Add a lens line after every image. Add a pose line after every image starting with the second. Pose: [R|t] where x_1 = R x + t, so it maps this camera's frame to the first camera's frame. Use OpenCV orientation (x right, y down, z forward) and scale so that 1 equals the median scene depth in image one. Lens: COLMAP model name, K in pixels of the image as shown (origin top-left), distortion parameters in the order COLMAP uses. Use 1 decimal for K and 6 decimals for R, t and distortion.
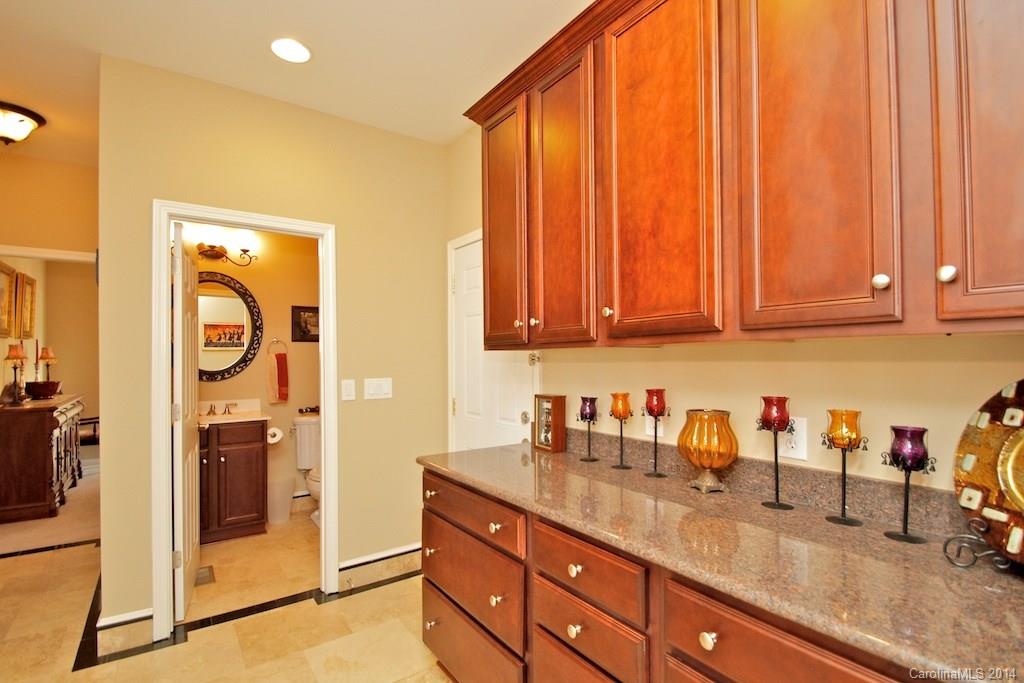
lens RADIAL K [[474.0, 0, 507.2], [0, 474.0, 349.5], [0, 0, 1]] dist [0.000031, -0.011421]
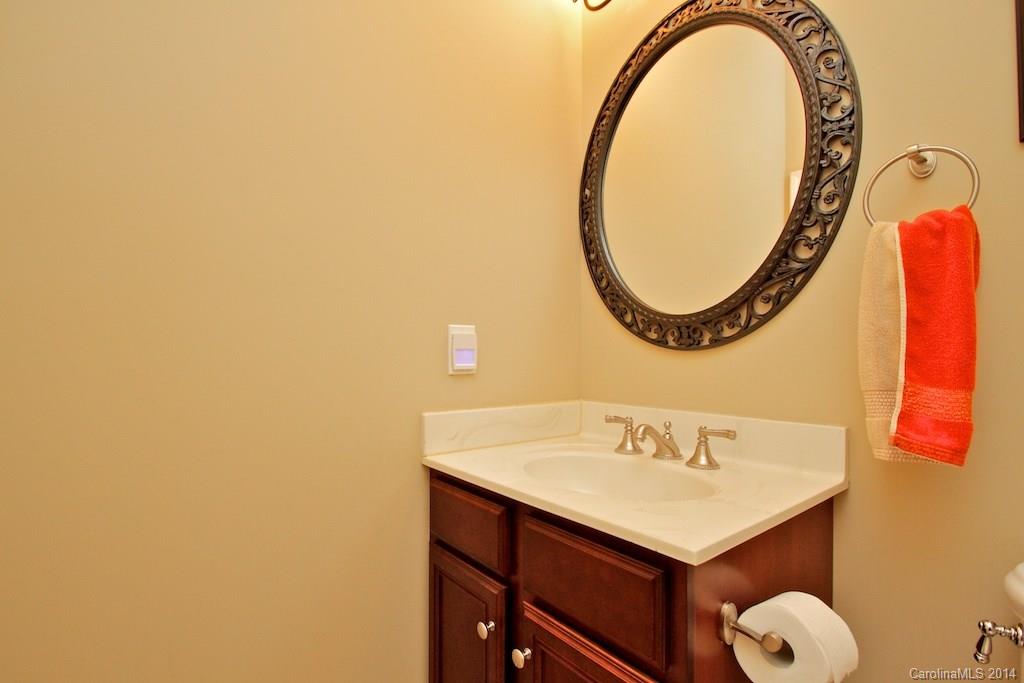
lens RADIAL K [[474.0, 0, 510.1], [0, 474.0, 352.1], [0, 0, 1]] dist [0.000031, -0.011421]
pose [[0.048790, 0.004092, -0.998801, -0.299138], [0.010419, 0.999935, 0.004606, 0.063685], [0.998755, -0.010631, 0.048744, 0.829572]]
